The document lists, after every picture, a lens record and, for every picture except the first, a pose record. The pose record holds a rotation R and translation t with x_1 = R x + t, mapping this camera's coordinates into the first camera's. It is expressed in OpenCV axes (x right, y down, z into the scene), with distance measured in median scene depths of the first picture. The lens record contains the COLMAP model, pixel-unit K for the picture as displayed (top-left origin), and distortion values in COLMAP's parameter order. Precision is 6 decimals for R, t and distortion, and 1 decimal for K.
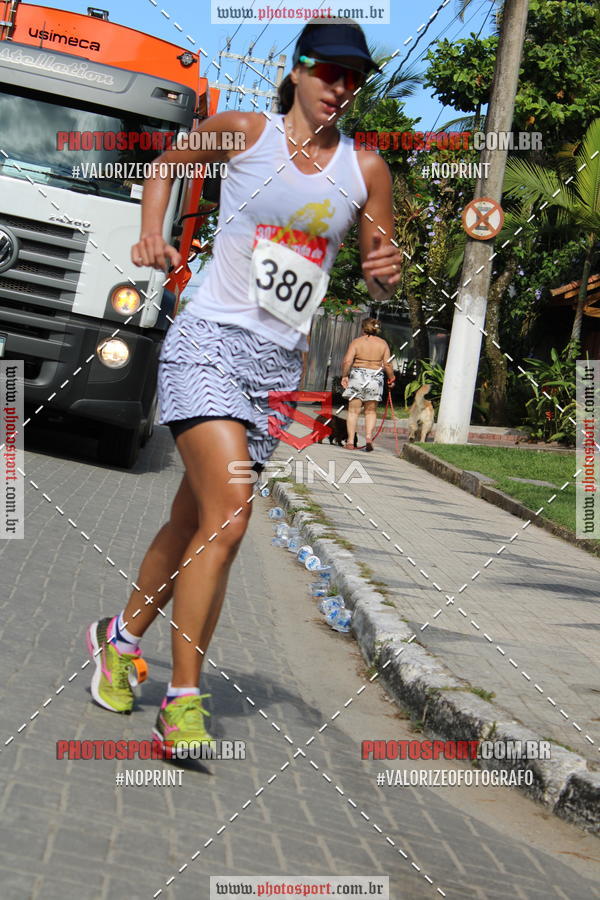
lens RADIAL K [[2142.1, 0, 293.7], [0, 2142.1, 451.6], [0, 0, 1]] dist [0.091554, 0.000000]
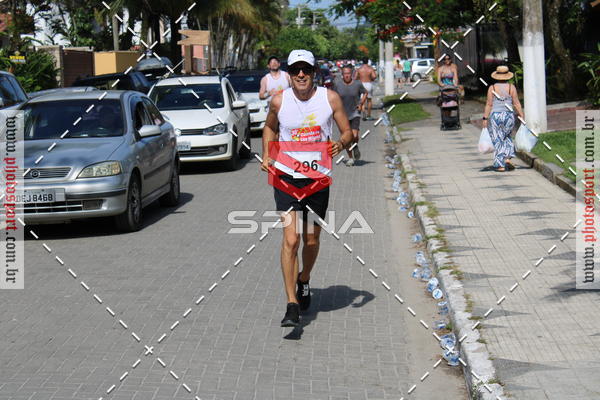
lens RADIAL K [[1428.1, 0, 305.6], [0, 1428.1, 188.2], [0, 0, 1]] dist [0.091554, 0.000000]
pose [[0.975118, -0.183229, -0.124790, 0.052444], [0.192363, 0.979137, 0.065476, -0.095761], [0.110189, -0.087852, 0.990020, -0.008629]]
